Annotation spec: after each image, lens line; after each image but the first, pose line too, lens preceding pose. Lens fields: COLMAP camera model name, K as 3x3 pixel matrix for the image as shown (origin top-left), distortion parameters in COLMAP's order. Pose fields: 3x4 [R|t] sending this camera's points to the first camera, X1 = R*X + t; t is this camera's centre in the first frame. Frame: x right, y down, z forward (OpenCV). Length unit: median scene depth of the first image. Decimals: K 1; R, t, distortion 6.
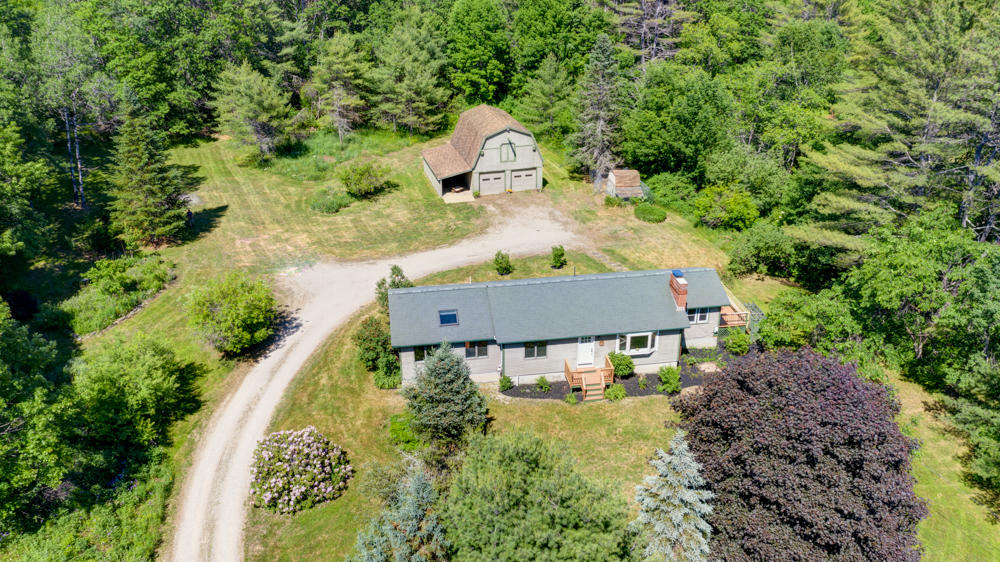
lens RADIAL K [[773.7, 0, 502.1], [0, 773.7, 279.5], [0, 0, 1]] dist [-0.004437, 0.000994]
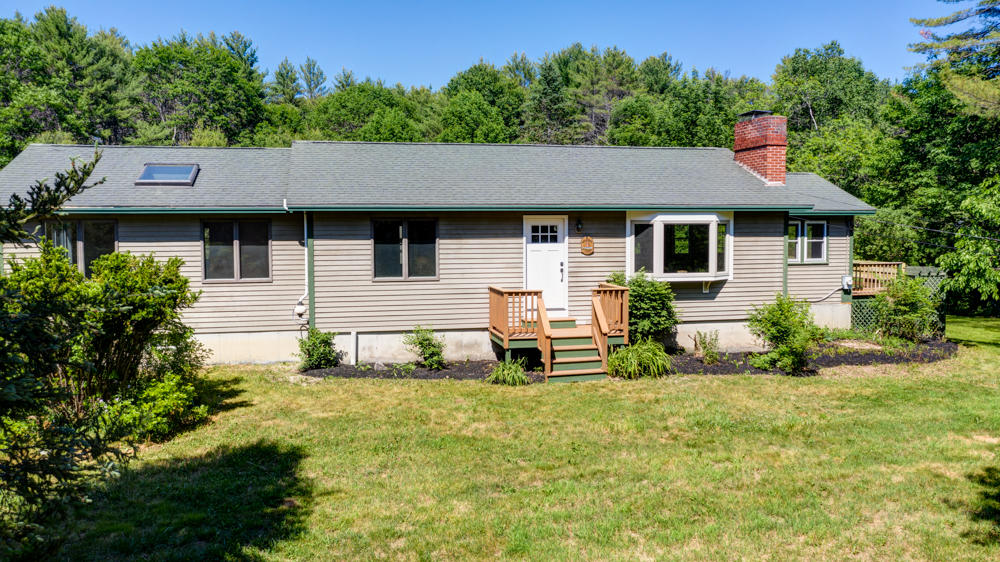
lens RADIAL K [[773.7, 0, 499.0], [0, 773.7, 281.5], [0, 0, 1]] dist [-0.004437, 0.000994]
pose [[0.998358, -0.007137, 0.056835, 0.065453], [0.031519, 0.896943, -0.441021, 0.257467], [-0.047830, 0.442088, 0.895695, 0.676320]]
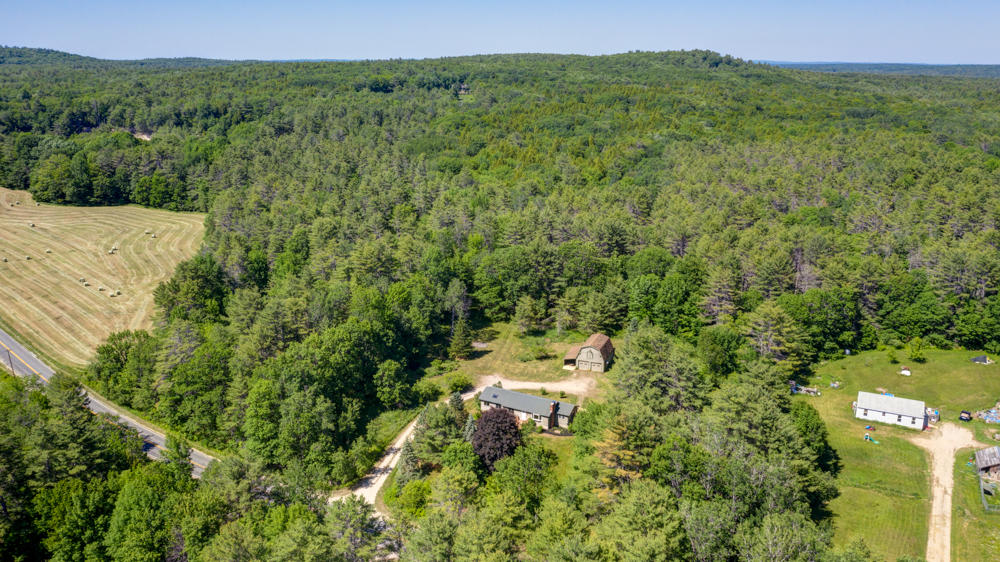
lens RADIAL K [[773.7, 0, 499.8], [0, 773.7, 280.7], [0, 0, 1]] dist [-0.004437, 0.000994]
pose [[0.799999, 0.173897, -0.574248, 1.973593], [-0.268190, 0.959786, -0.082974, -0.180279], [0.536726, 0.220387, 0.814466, -2.131918]]
